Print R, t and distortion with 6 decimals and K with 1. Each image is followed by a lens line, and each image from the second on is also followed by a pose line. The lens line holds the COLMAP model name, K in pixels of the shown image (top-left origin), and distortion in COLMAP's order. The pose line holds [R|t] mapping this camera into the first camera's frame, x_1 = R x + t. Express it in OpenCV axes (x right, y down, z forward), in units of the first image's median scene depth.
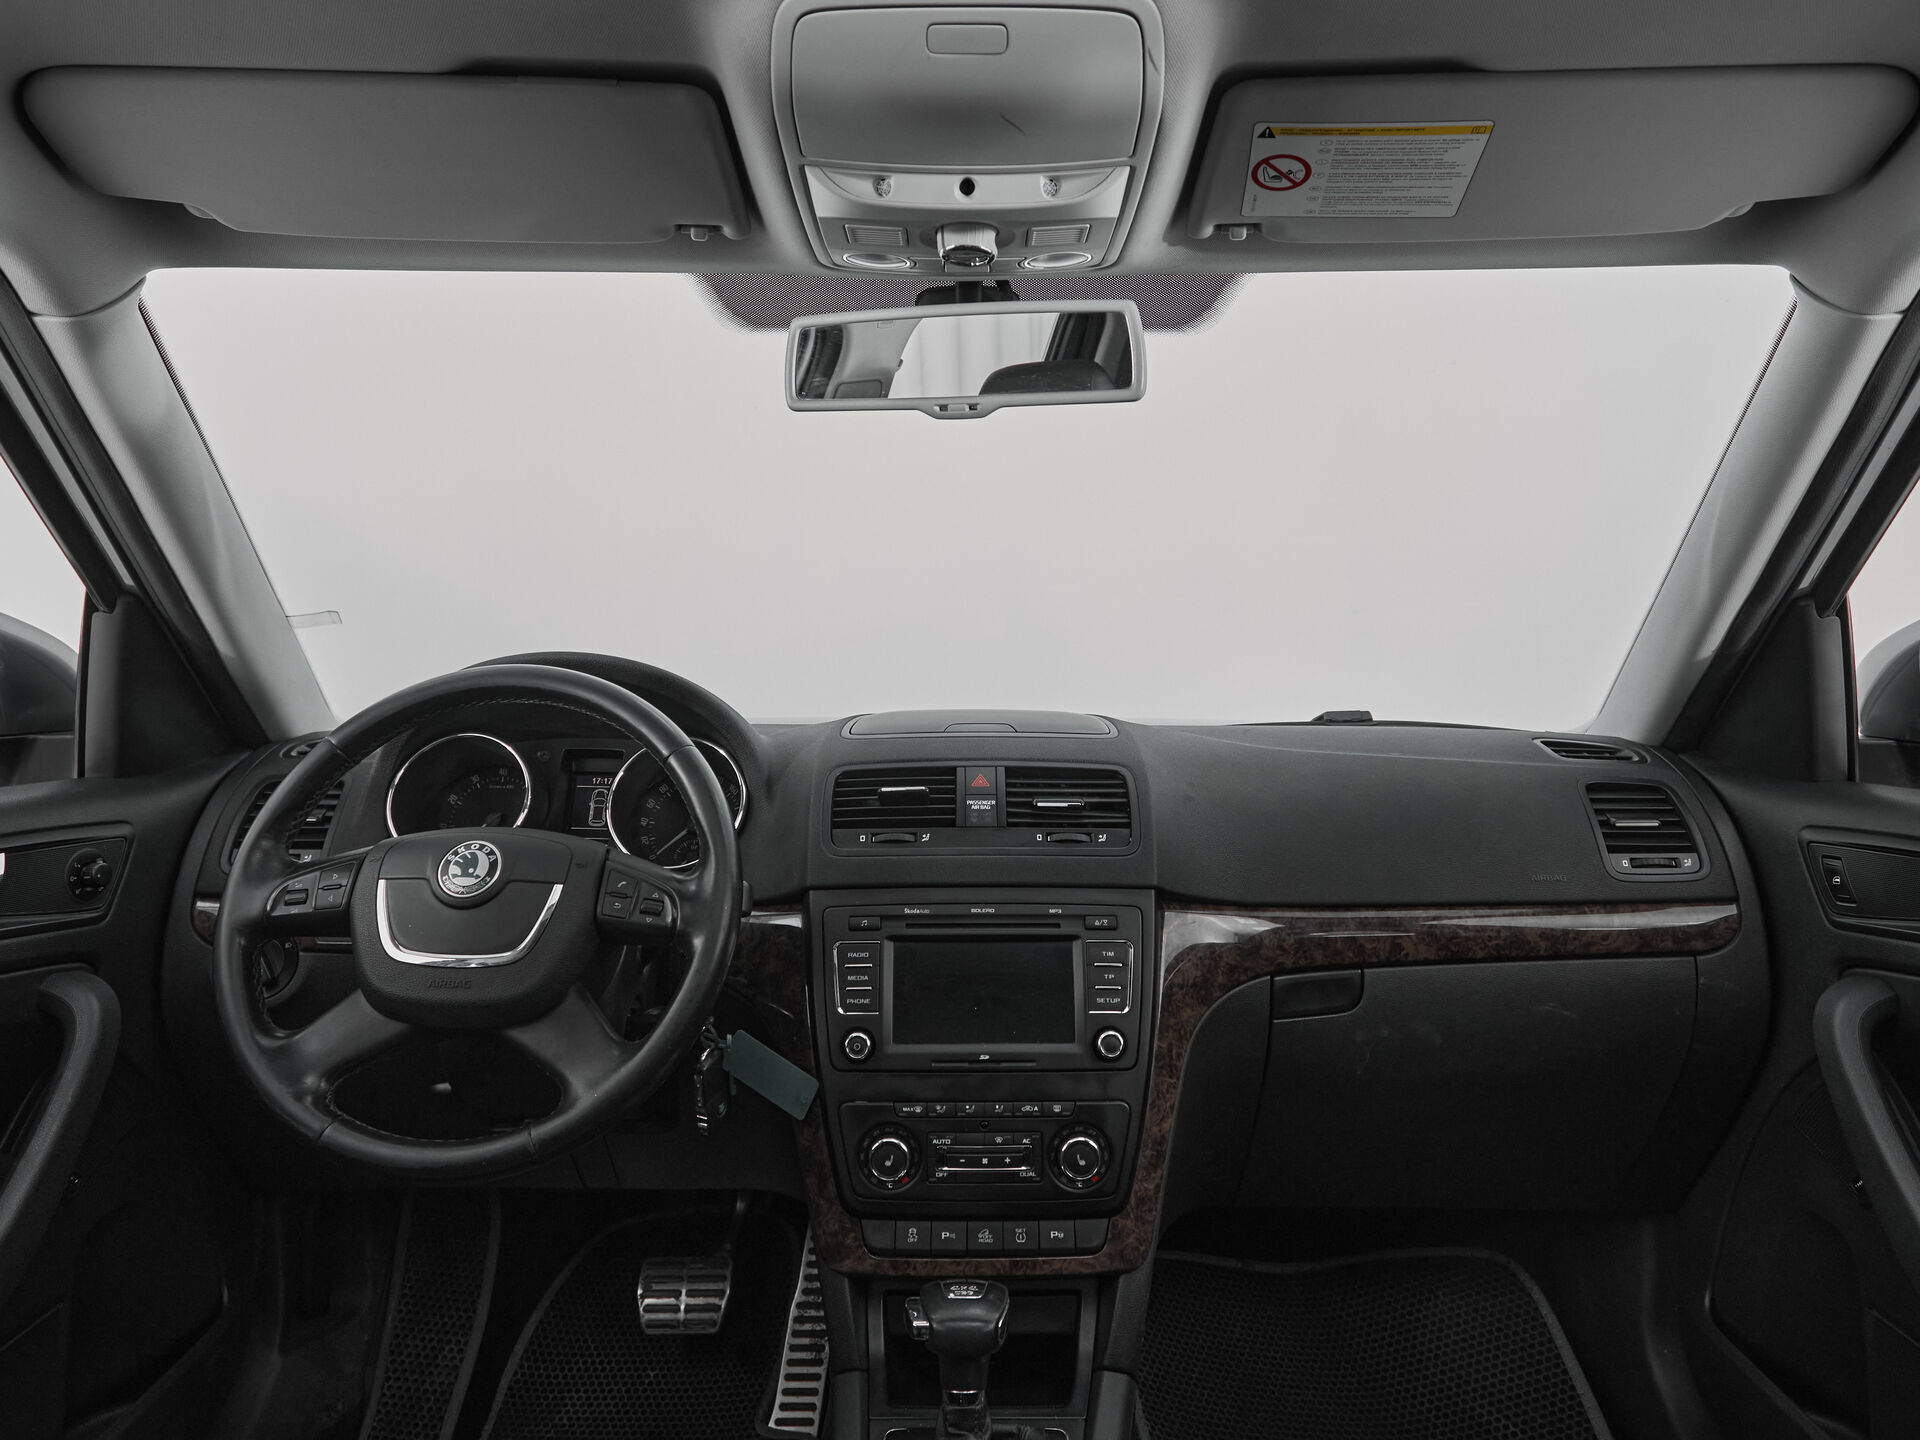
lens RADIAL K [[1132.1, 0, 923.4], [0, 1132.1, 656.0], [0, 0, 1]] dist [-0.006540, 0.000607]
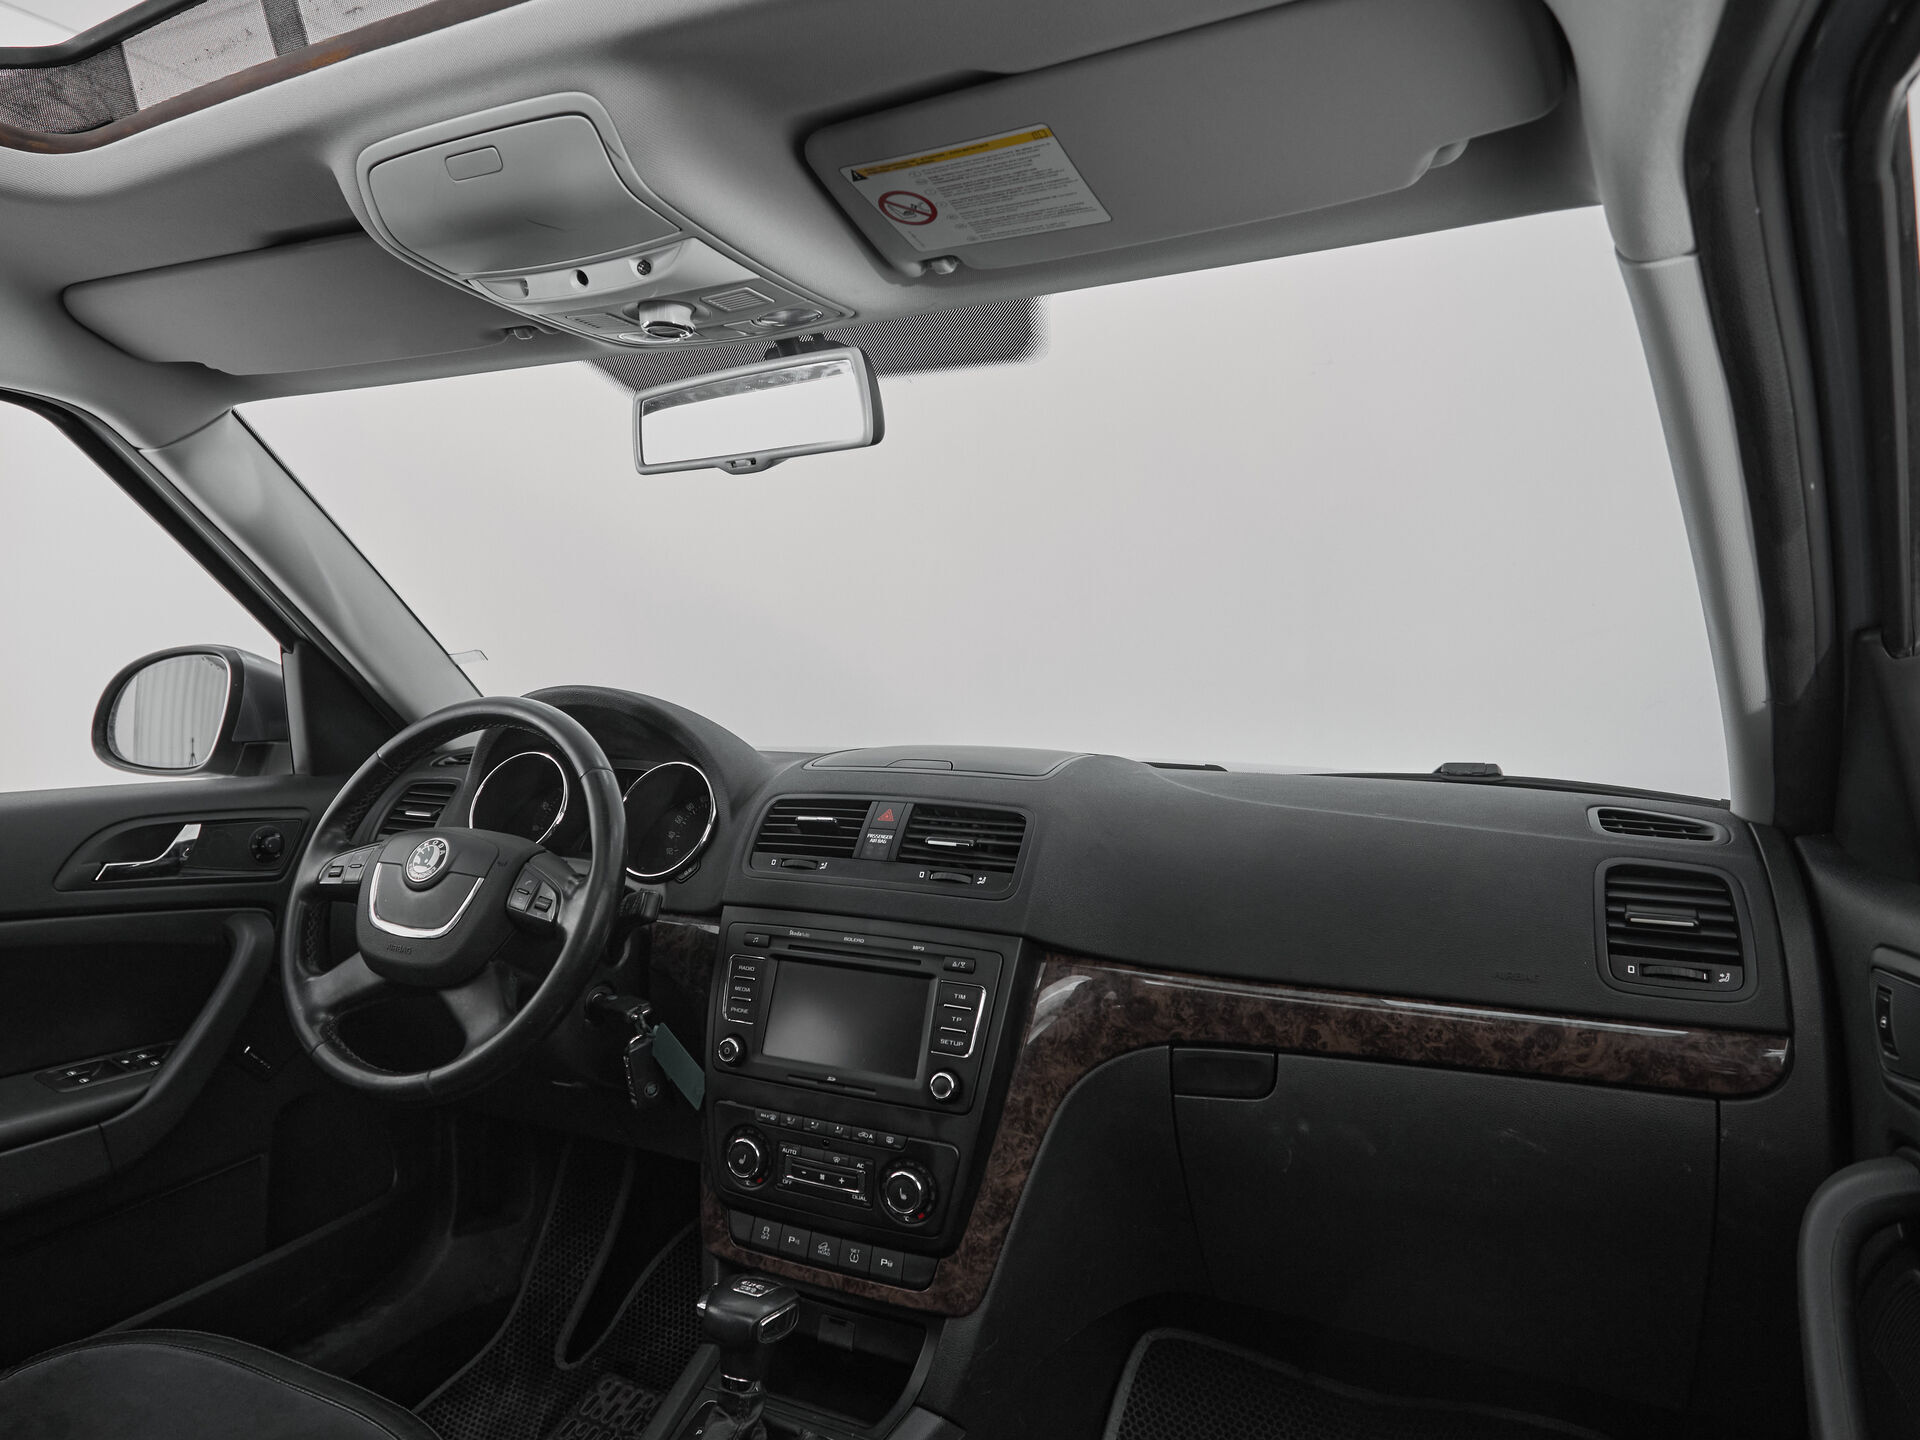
lens RADIAL K [[1132.1, 0, 882.4], [0, 1132.1, 693.5], [0, 0, 1]] dist [-0.006540, 0.000607]
pose [[0.906299, 0.014159, -0.422399, 0.534176], [-0.010680, 0.999887, 0.010601, -0.012812], [0.422502, -0.005096, 0.906348, 0.074907]]
